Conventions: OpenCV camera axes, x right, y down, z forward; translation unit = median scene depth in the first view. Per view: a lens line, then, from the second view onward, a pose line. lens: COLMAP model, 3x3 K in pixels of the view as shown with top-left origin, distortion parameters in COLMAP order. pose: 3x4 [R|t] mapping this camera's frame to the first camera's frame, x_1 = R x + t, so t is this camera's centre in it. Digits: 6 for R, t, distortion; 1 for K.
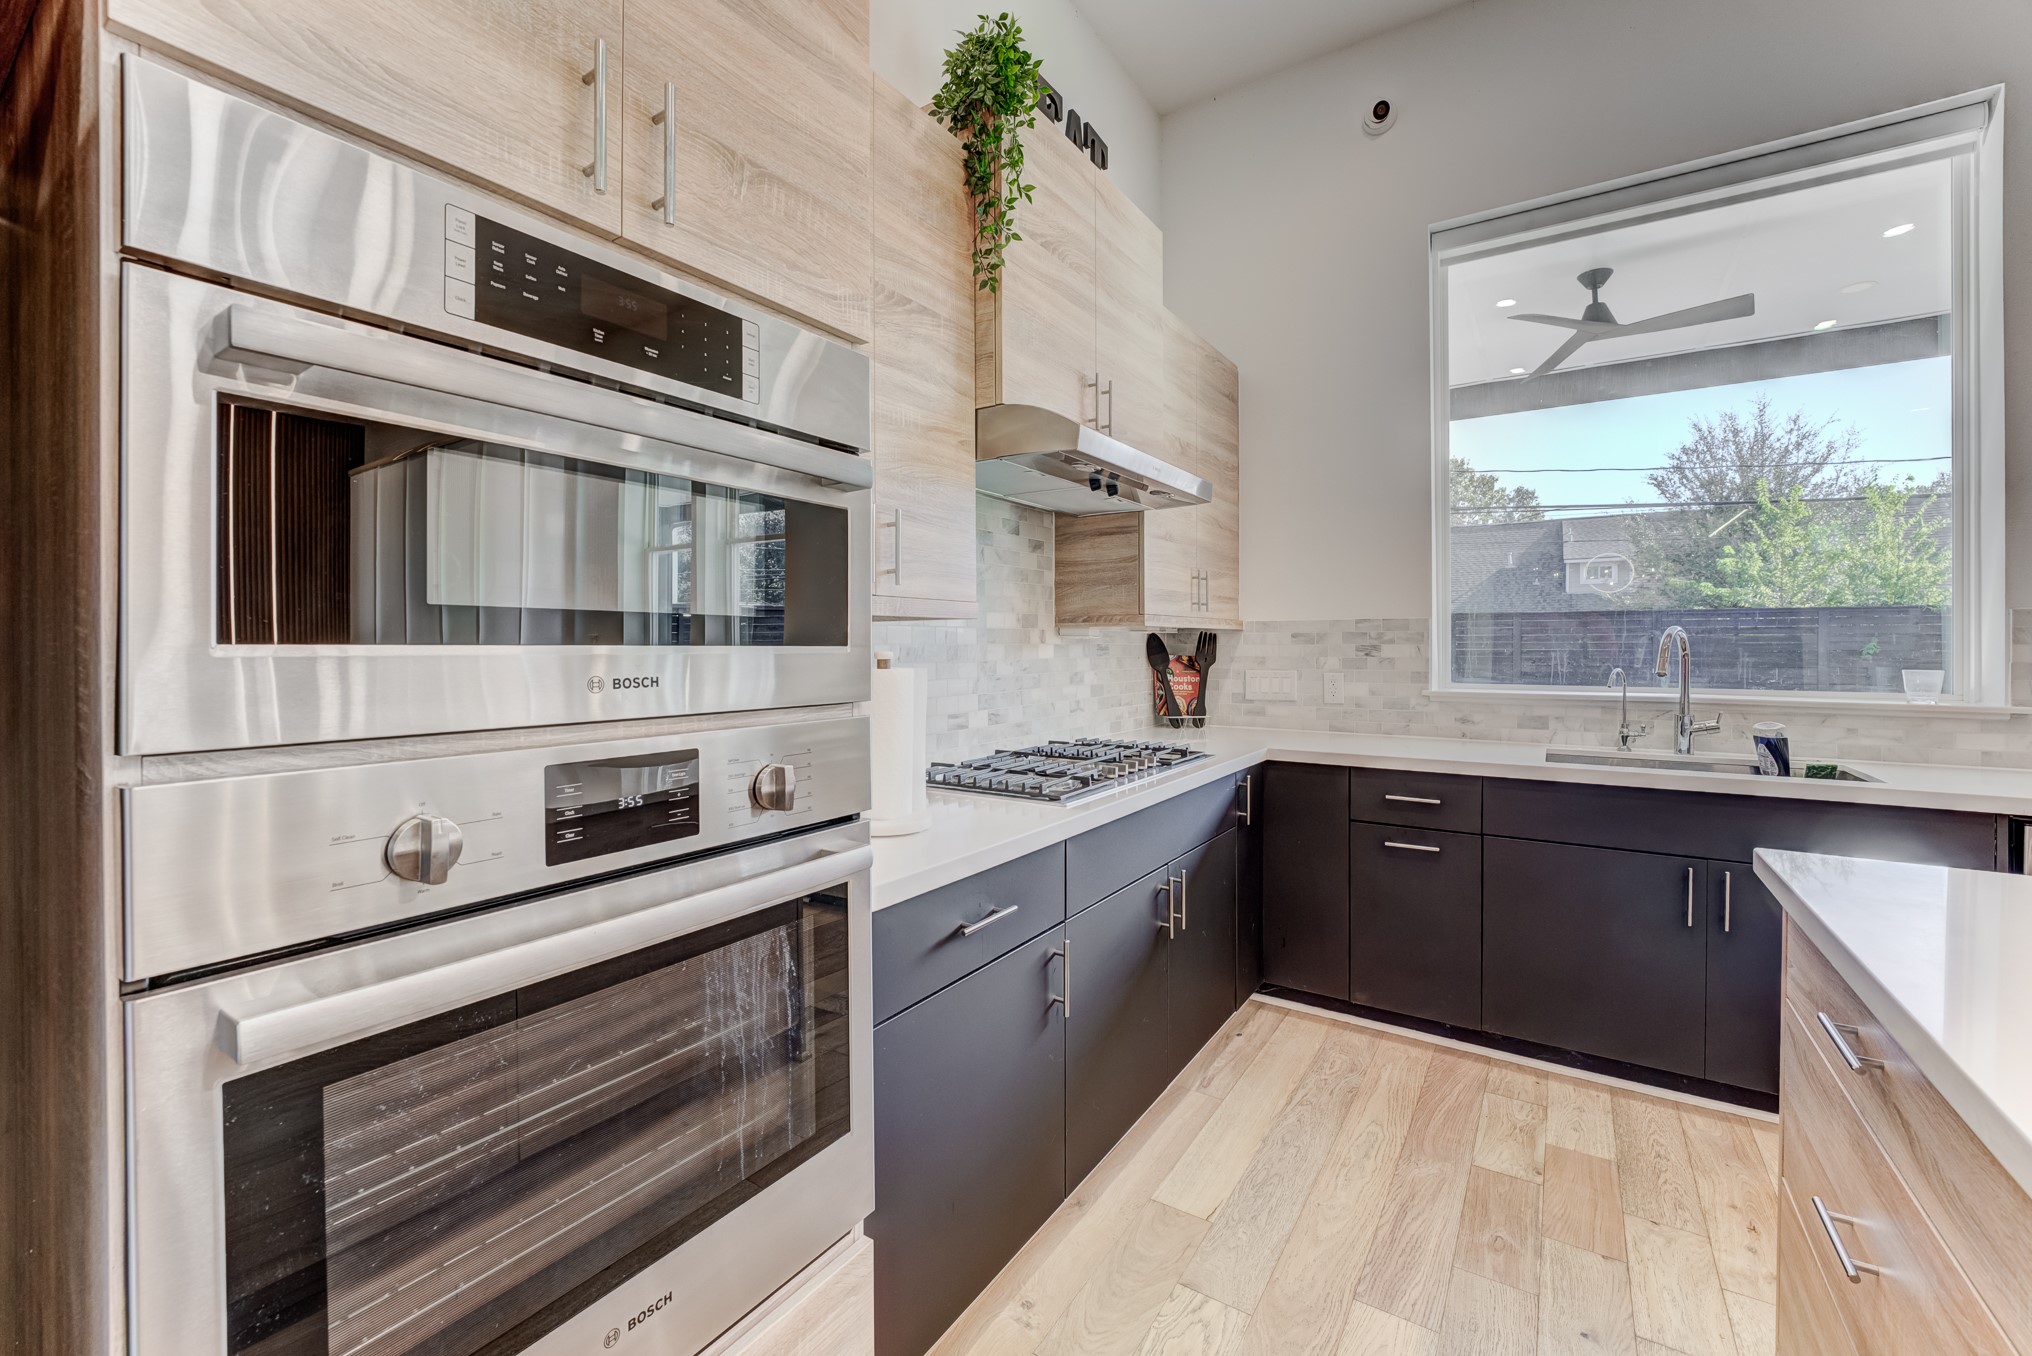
lens RADIAL K [[820.6, 0, 1017.7], [0, 820.6, 652.4], [0, 0, 1]] dist [-0.009027, 0.000514]
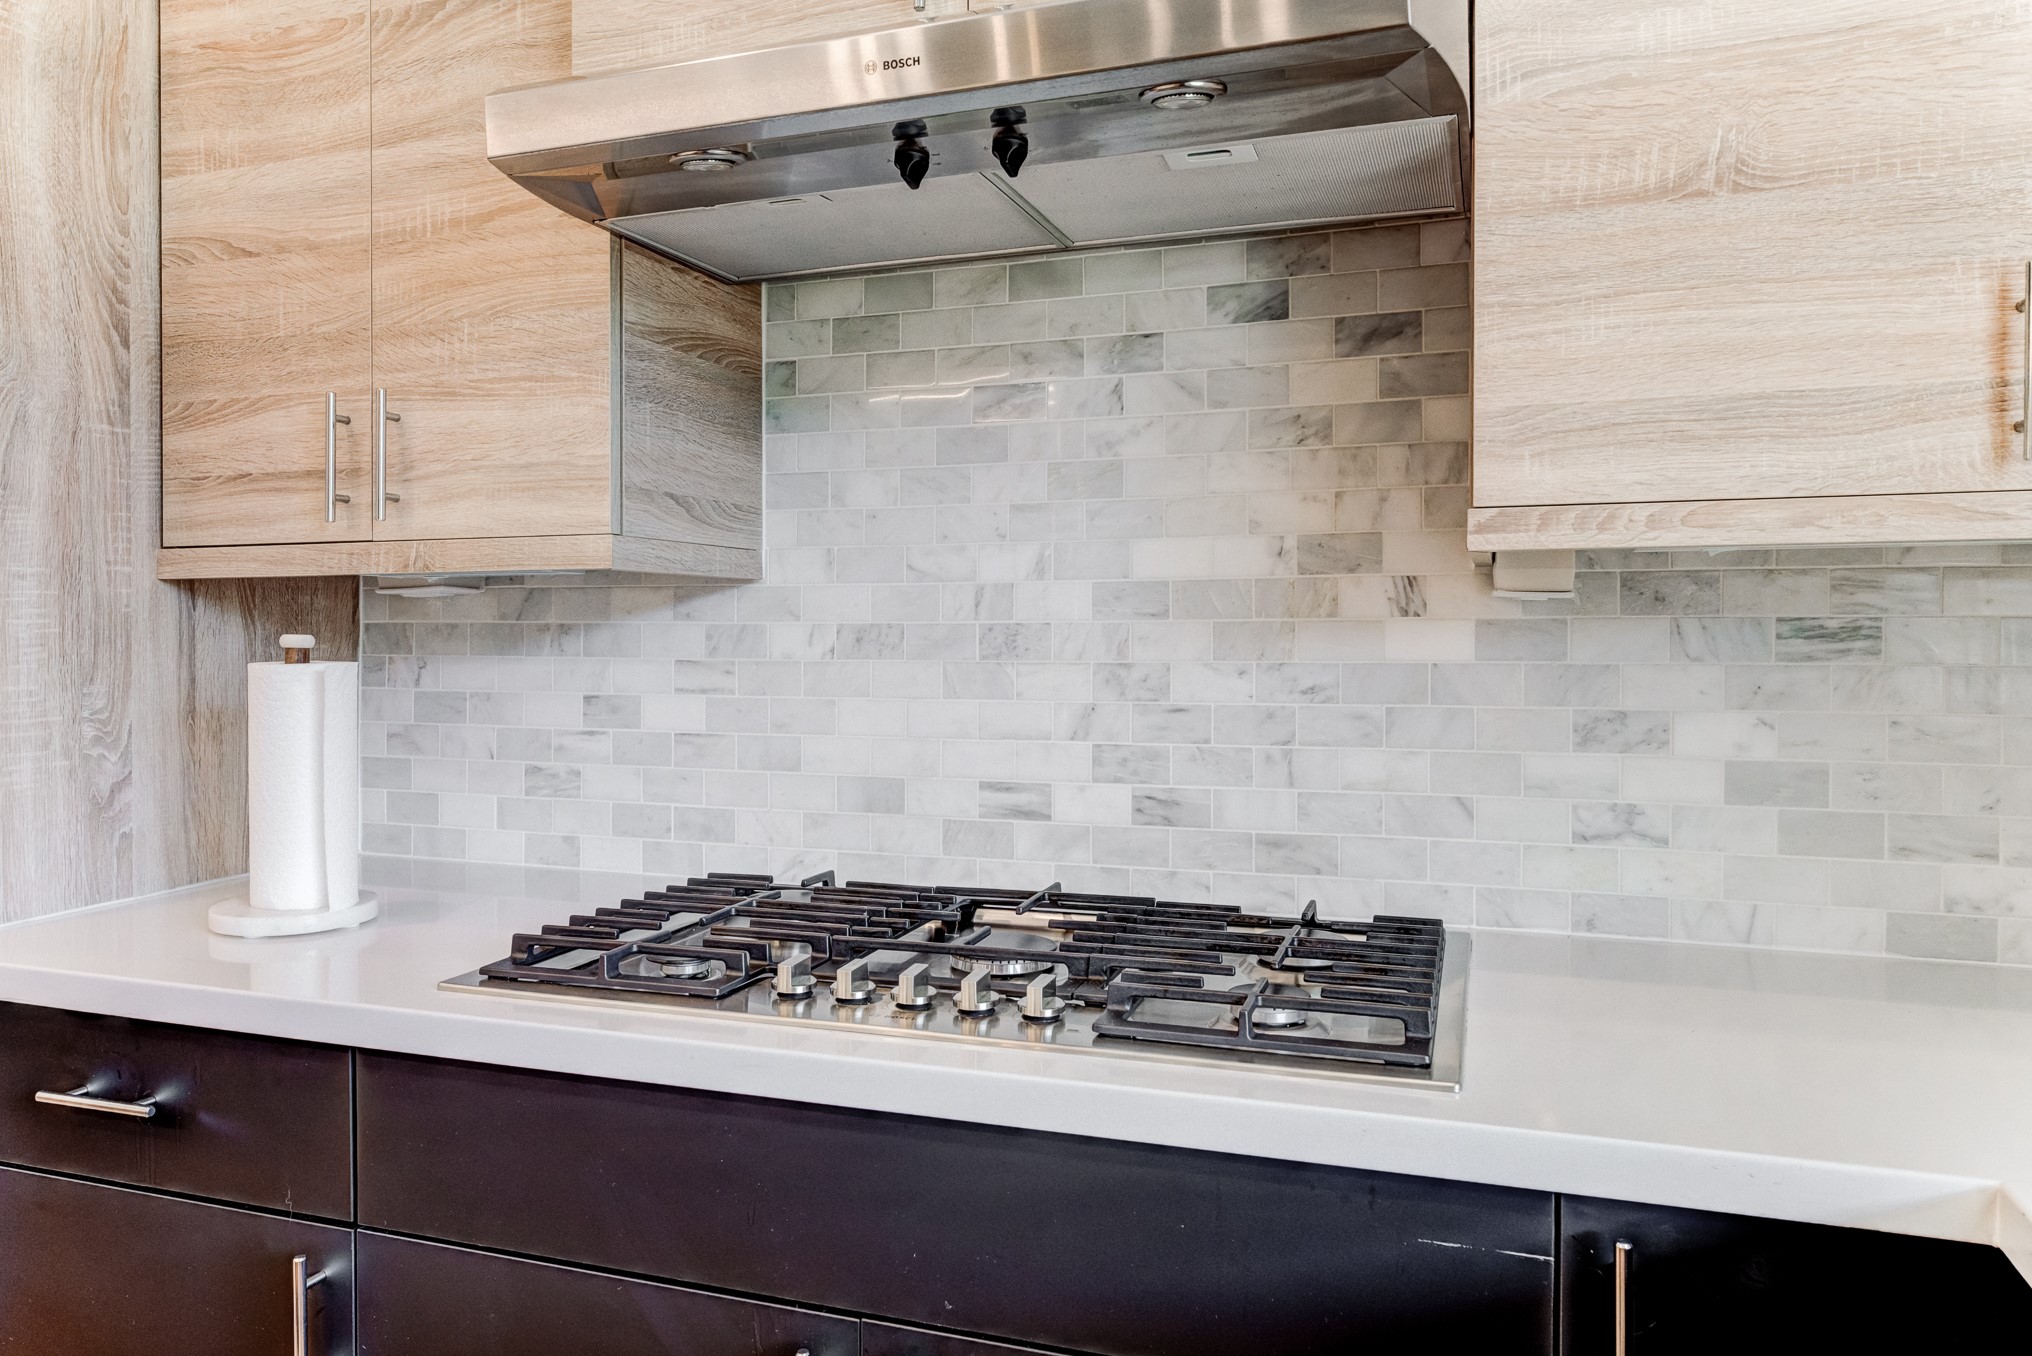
lens RADIAL K [[1401.6, 0, 991.4], [0, 1401.6, 652.7], [0, 0, 1]] dist [-0.001385, 0.000026]
pose [[0.244764, 0.017675, -0.969422, 0.628083], [-0.006596, 0.999841, 0.016564, -0.005205], [0.969560, 0.002340, 0.244842, 0.799234]]
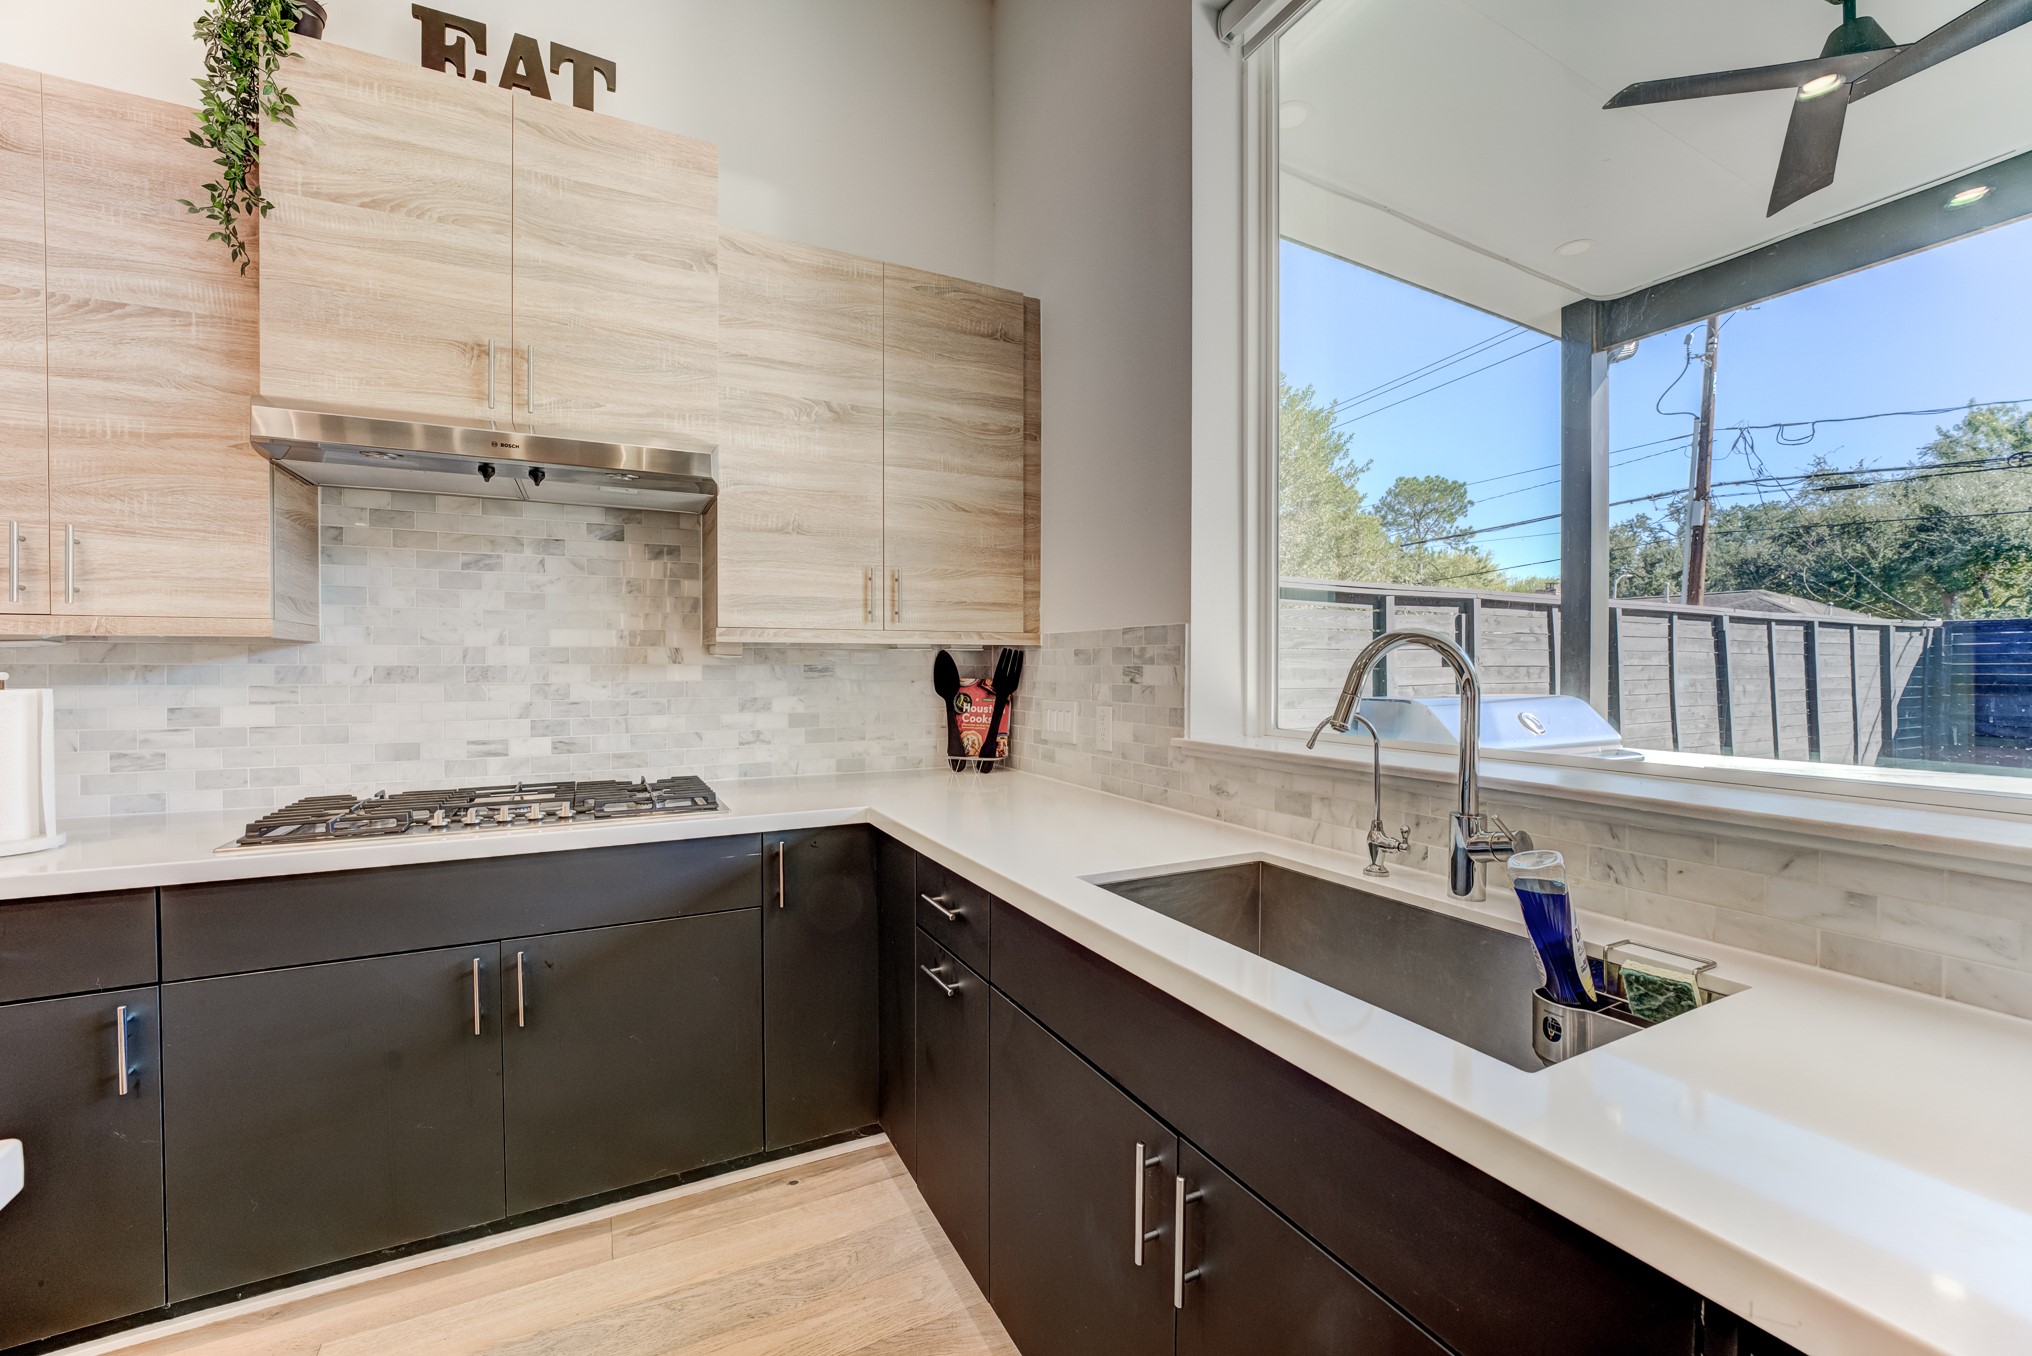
lens RADIAL K [[820.6, 0, 1007.0], [0, 820.6, 680.4], [0, 0, 1]] dist [-0.009027, 0.000514]
pose [[0.868863, 0.010063, -0.494950, 0.877227], [-0.005581, 0.999929, 0.010533, -0.004973], [0.495021, -0.006389, 0.868858, 0.485958]]
